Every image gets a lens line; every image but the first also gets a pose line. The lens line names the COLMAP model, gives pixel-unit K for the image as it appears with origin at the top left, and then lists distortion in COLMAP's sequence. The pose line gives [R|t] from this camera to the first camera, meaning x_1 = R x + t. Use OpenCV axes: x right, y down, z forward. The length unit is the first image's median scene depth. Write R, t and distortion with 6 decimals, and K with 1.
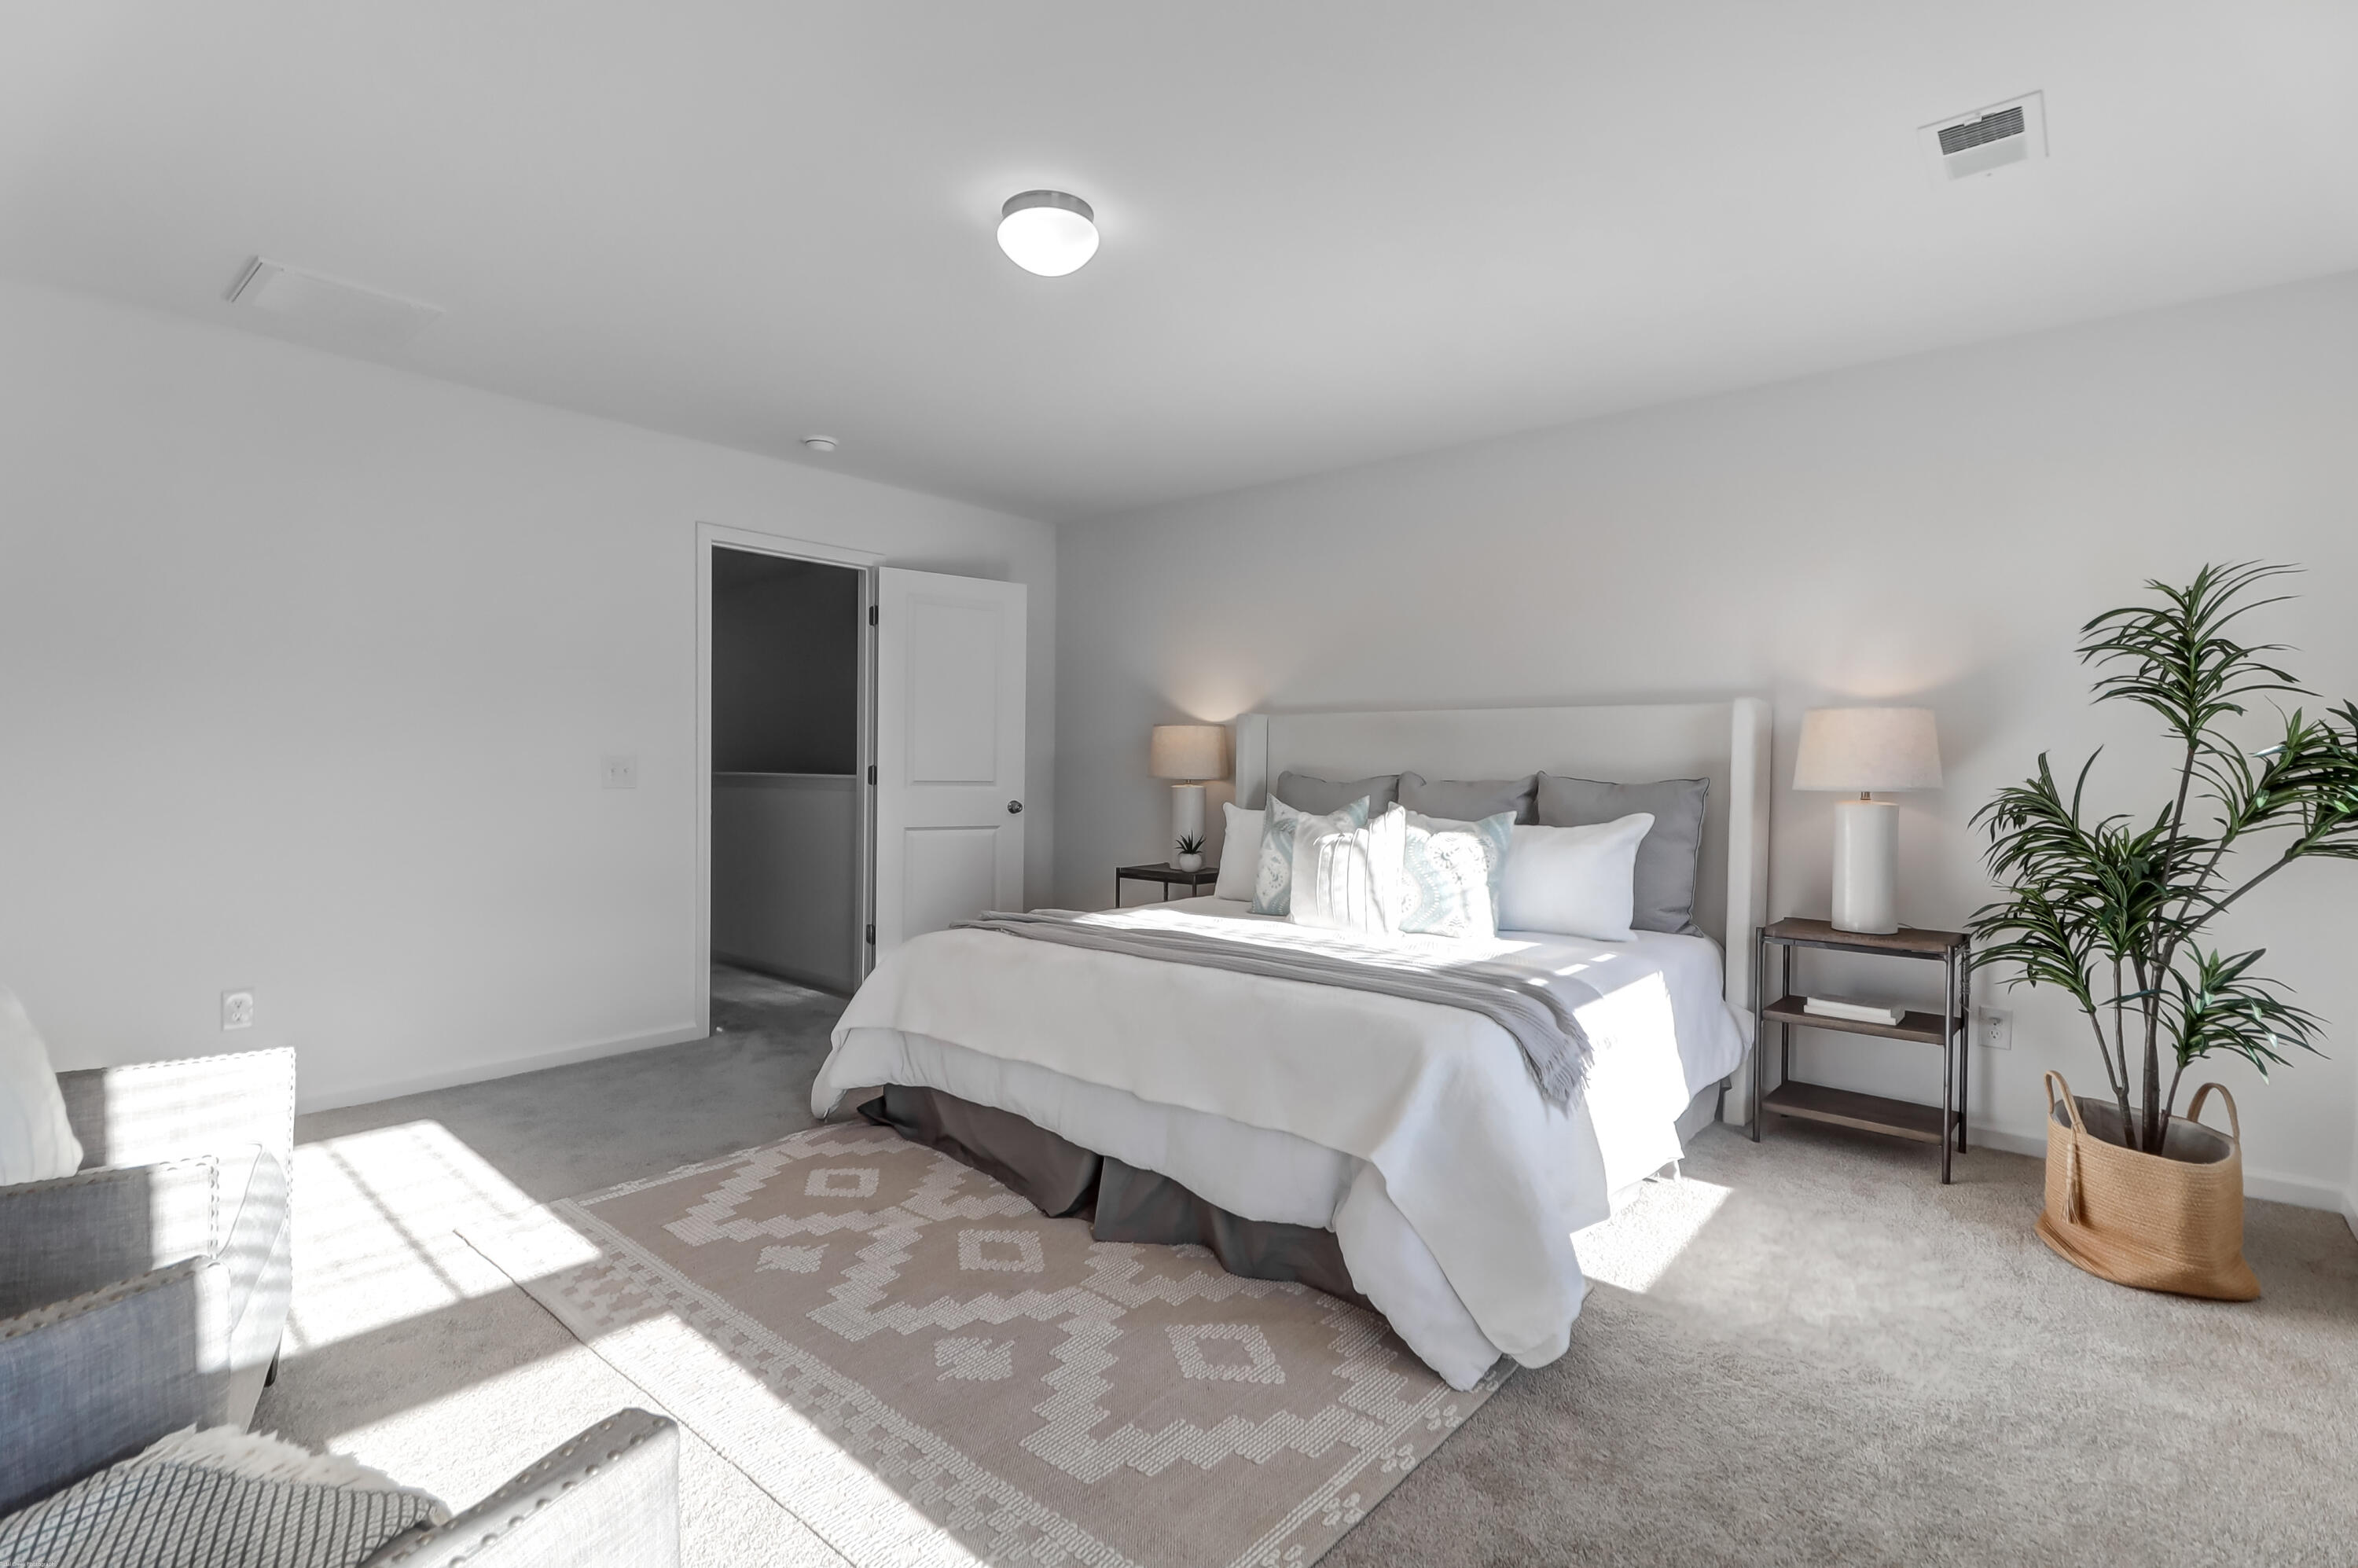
lens RADIAL K [[1091.5, 0, 1173.2], [0, 1091.5, 789.5], [0, 0, 1]] dist [0.014384, -0.008848]
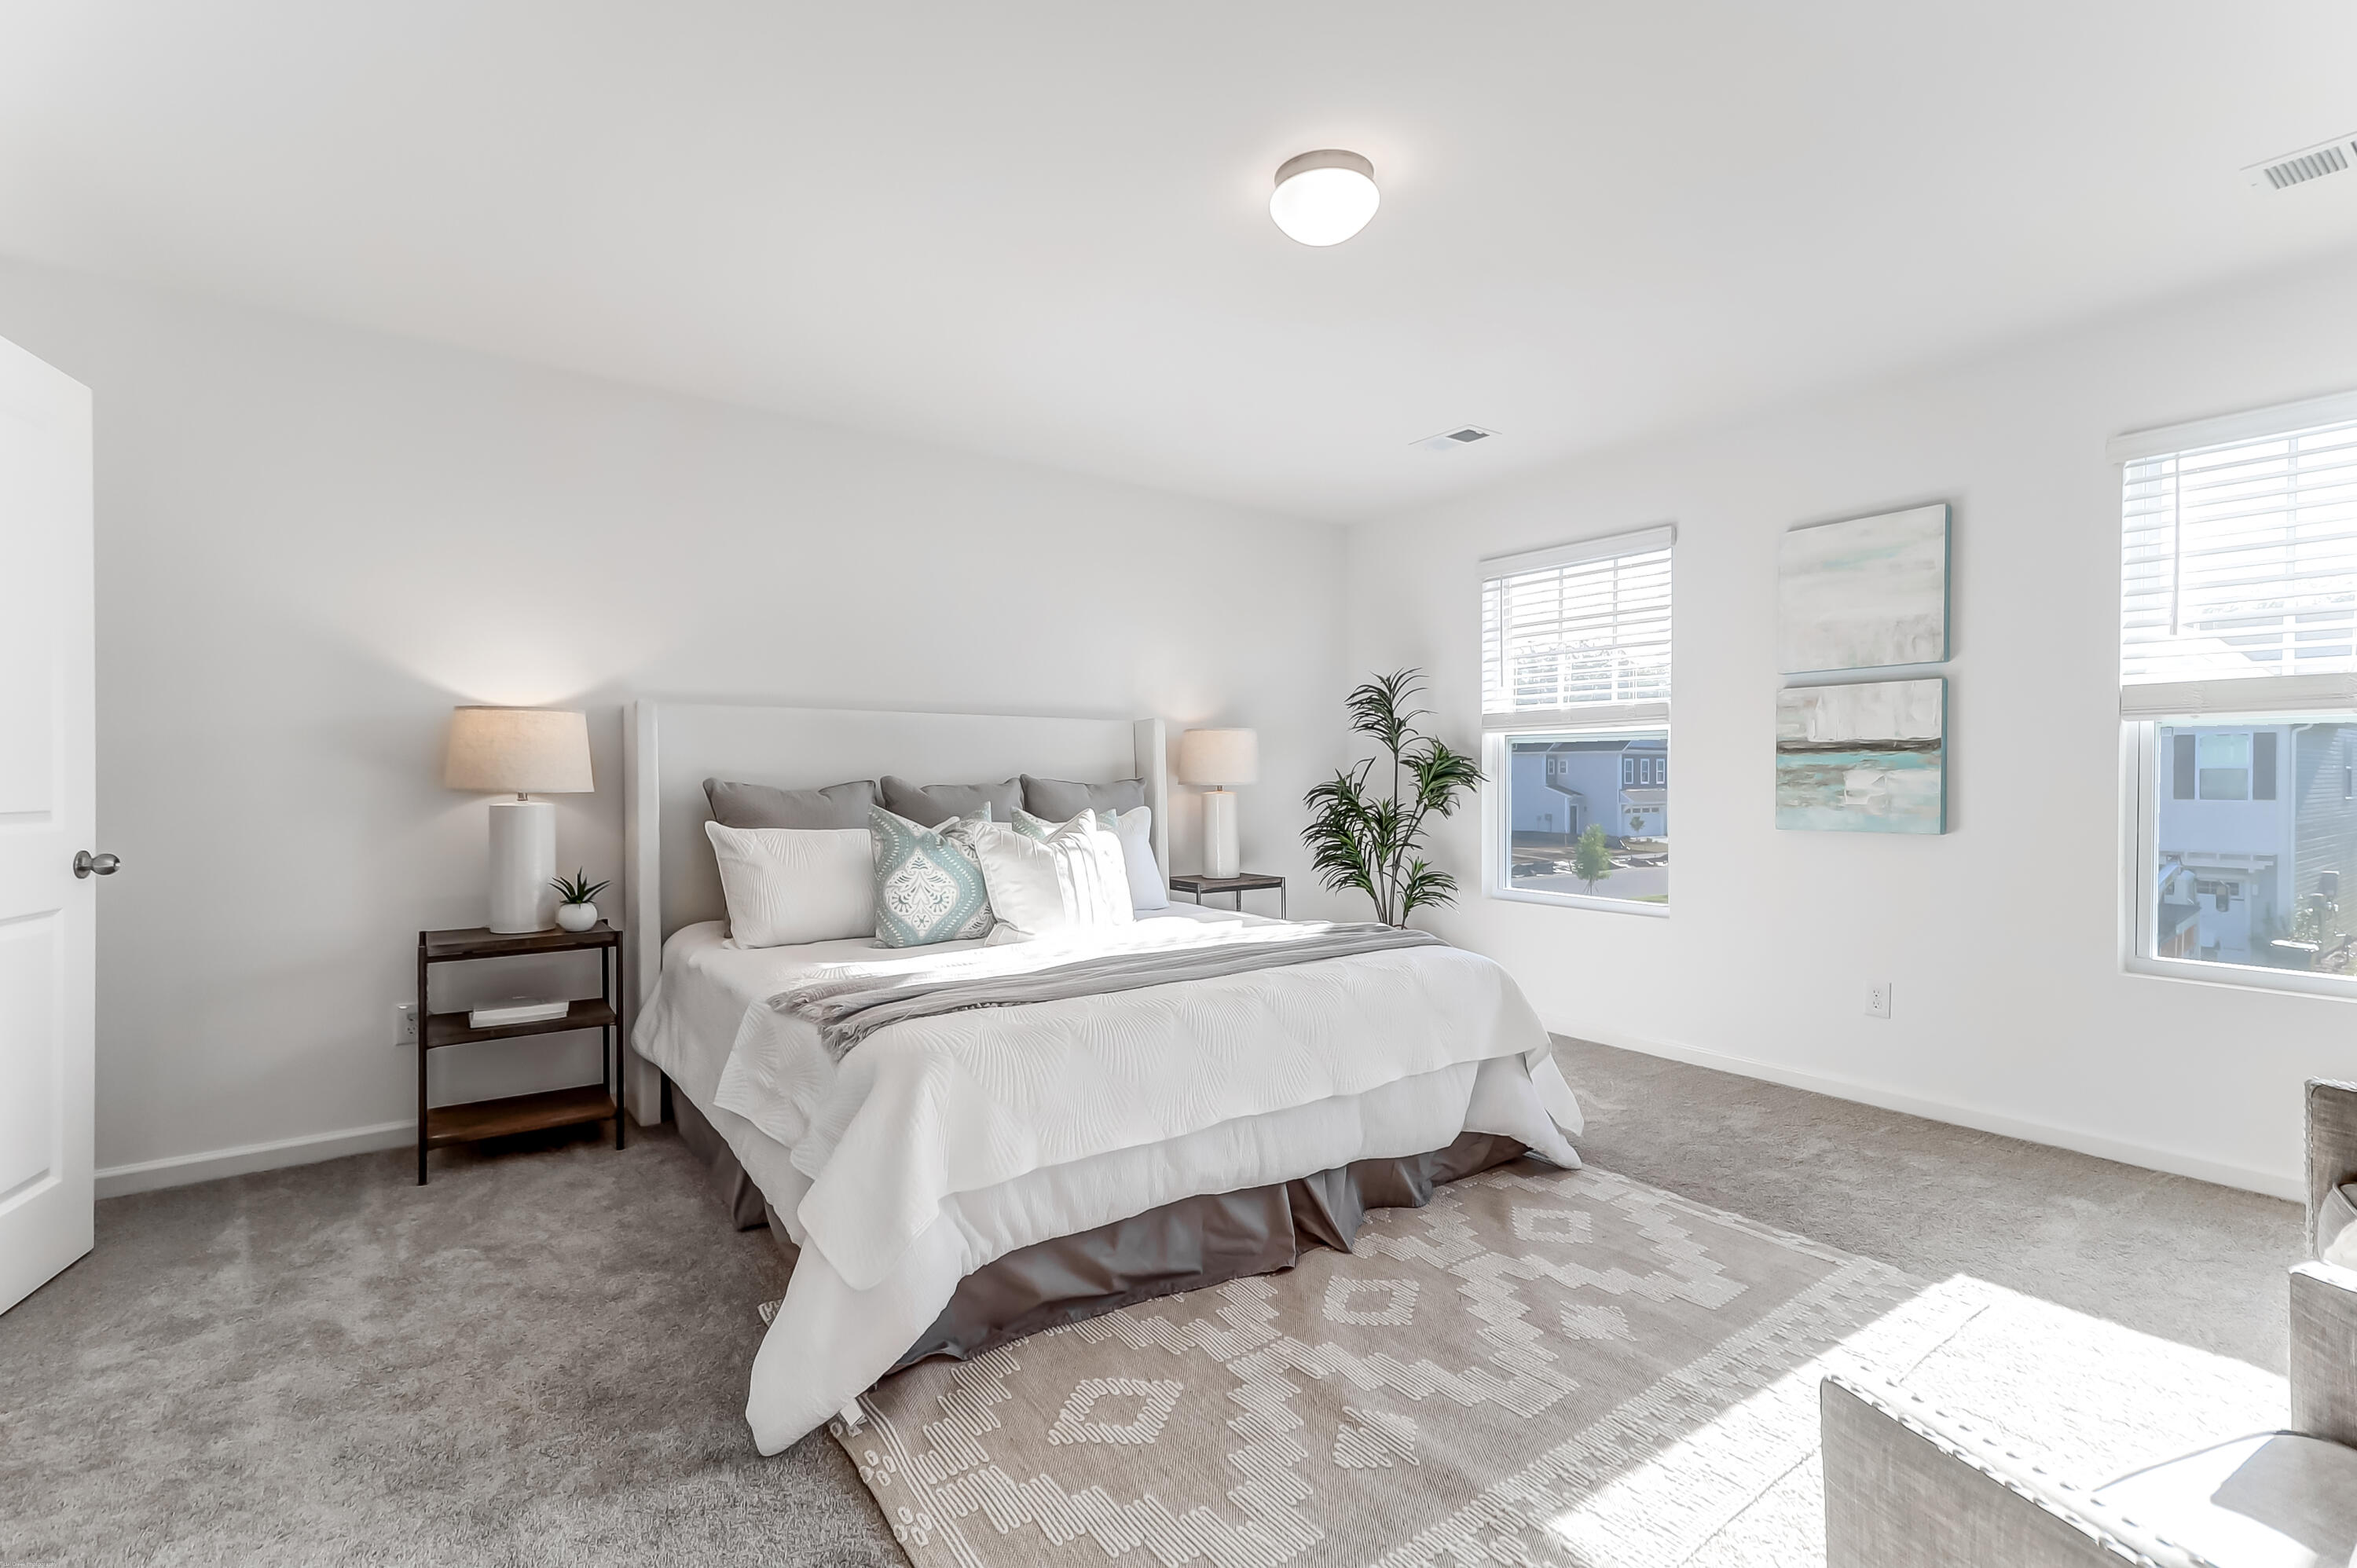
lens RADIAL K [[1091.0, 0, 1175.1], [0, 1091.0, 775.5], [0, 0, 1]] dist [0.014384, -0.008848]
pose [[0.223547, -0.010320, 0.974639, -1.008208], [0.028212, 0.999593, 0.004113, -0.022124], [-0.974285, 0.026577, 0.223747, 0.882749]]
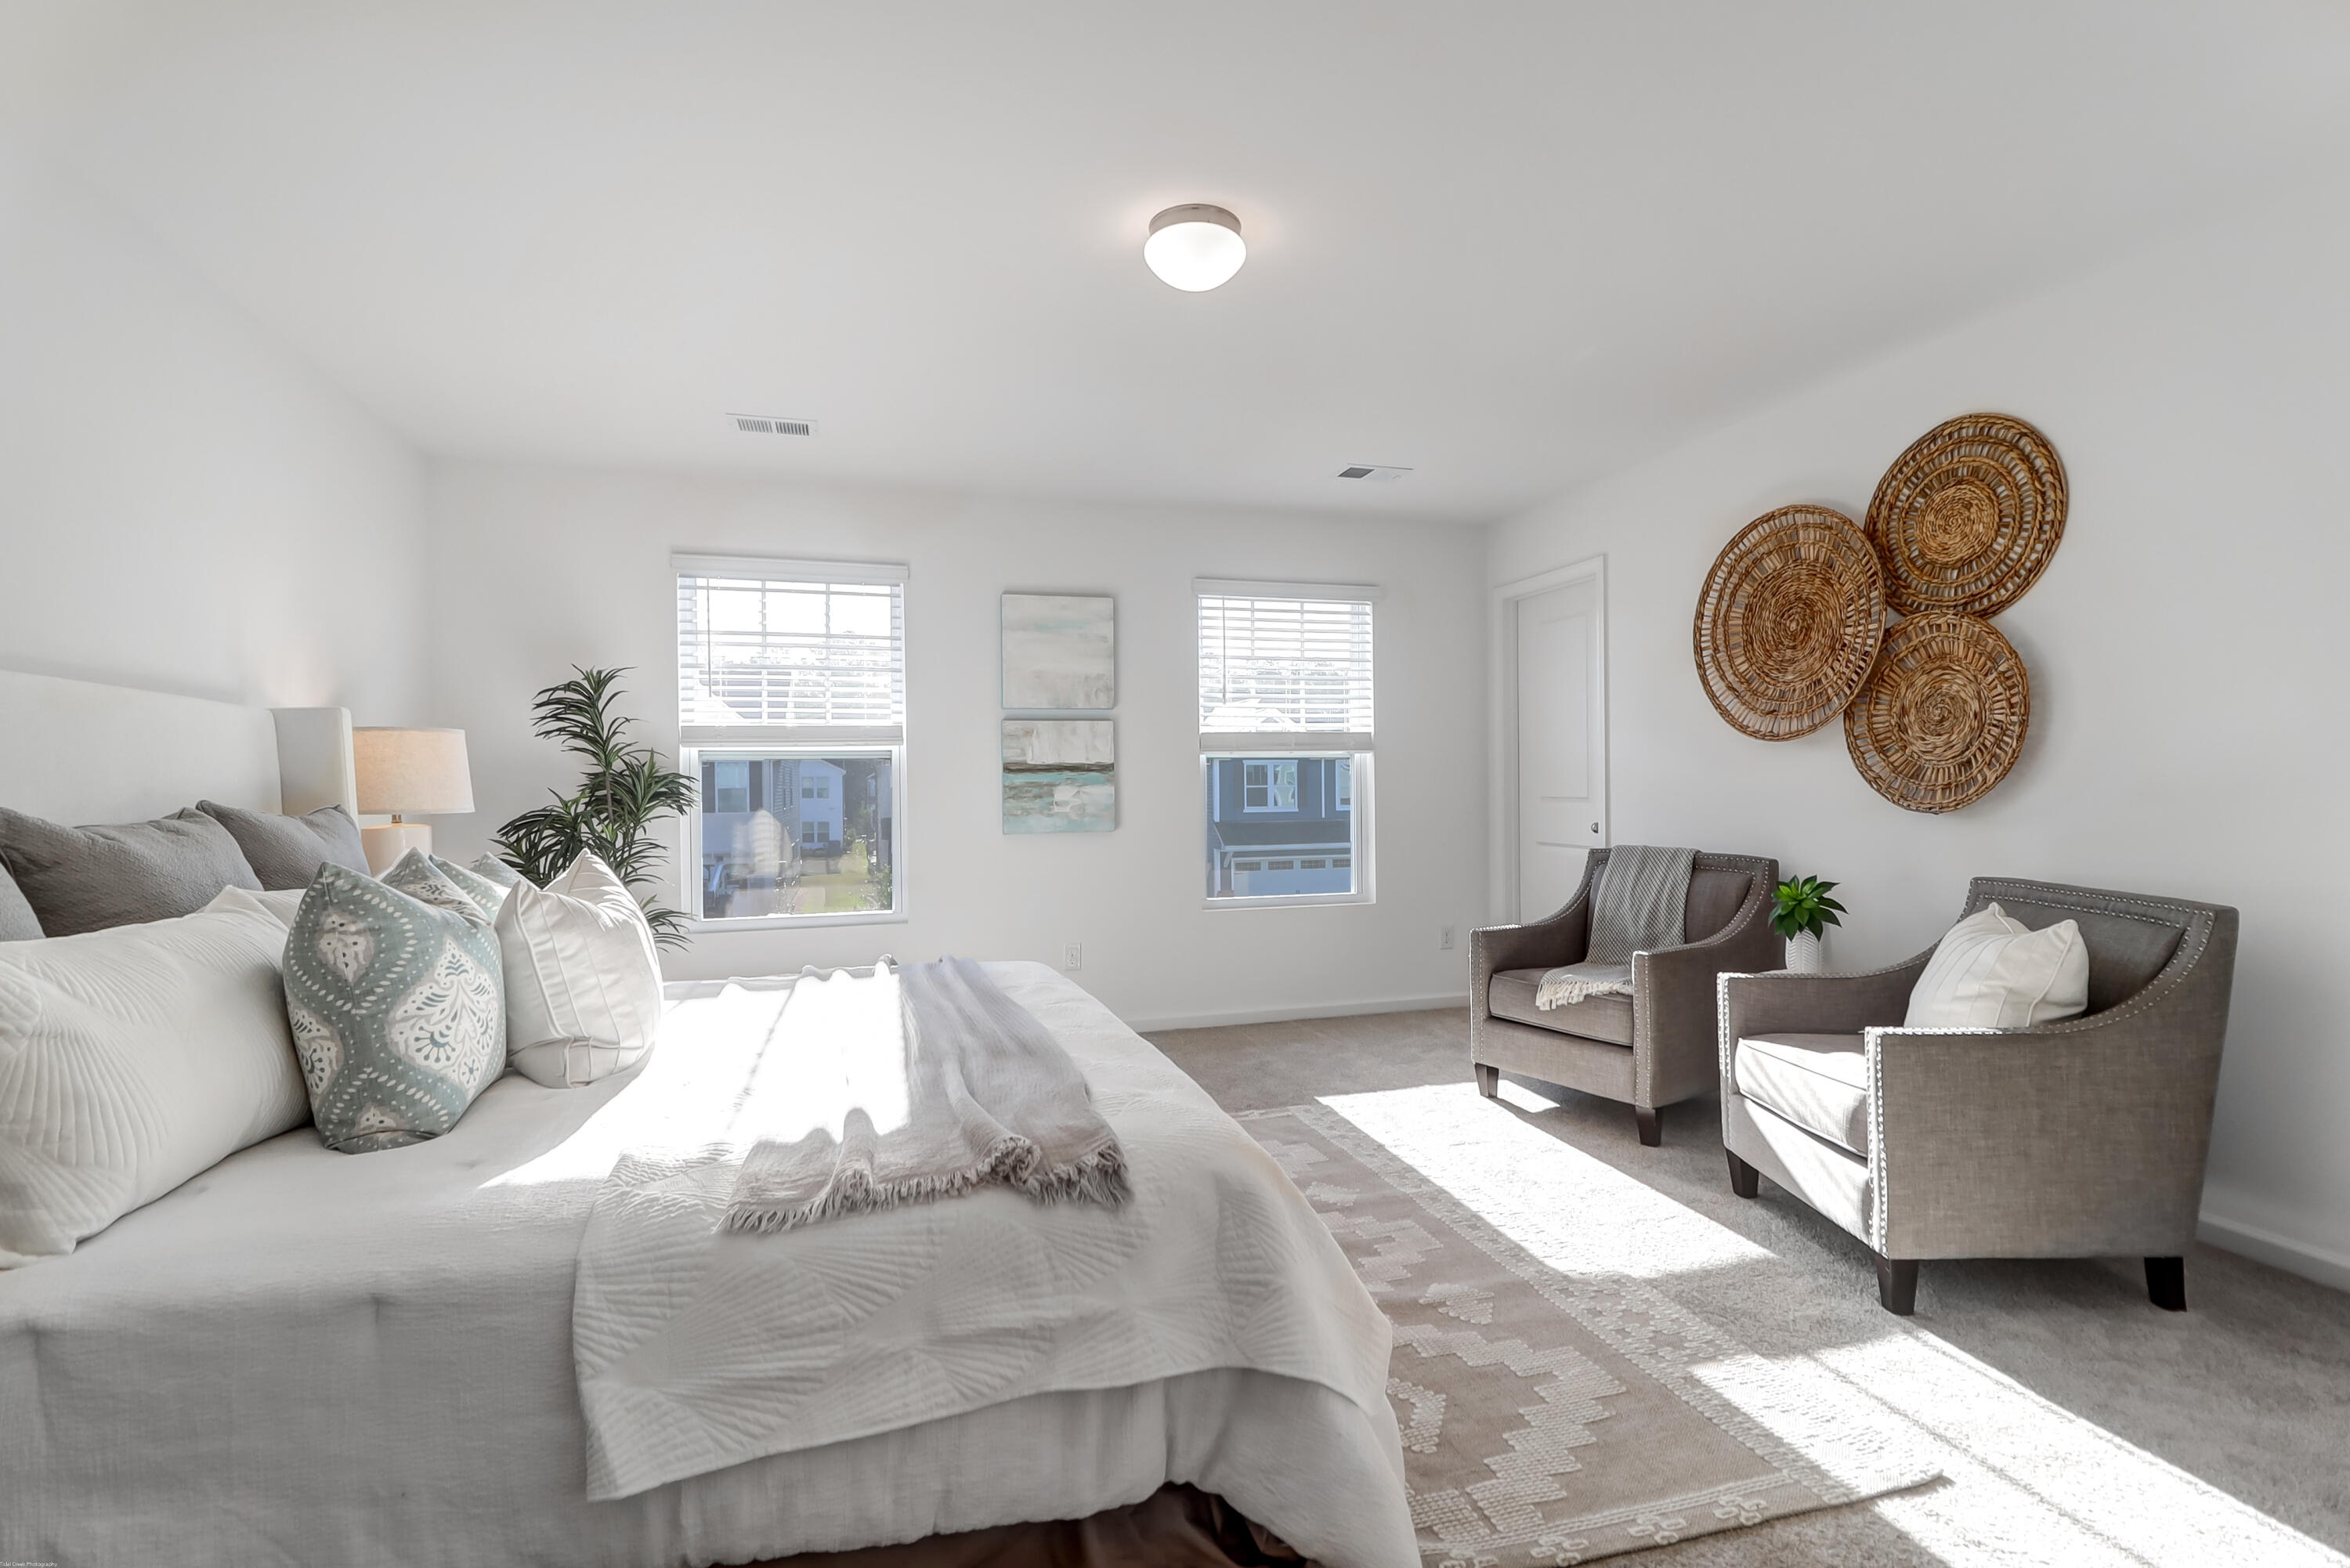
lens RADIAL K [[1087.7, 0, 1176.2], [0, 1087.7, 778.0], [0, 0, 1]] dist [0.014384, -0.008848]
pose [[-0.848678, 0.005921, 0.528876, -0.598651], [0.019522, 0.999607, 0.020136, -0.044327], [-0.528549, 0.027414, -0.848460, 1.763511]]
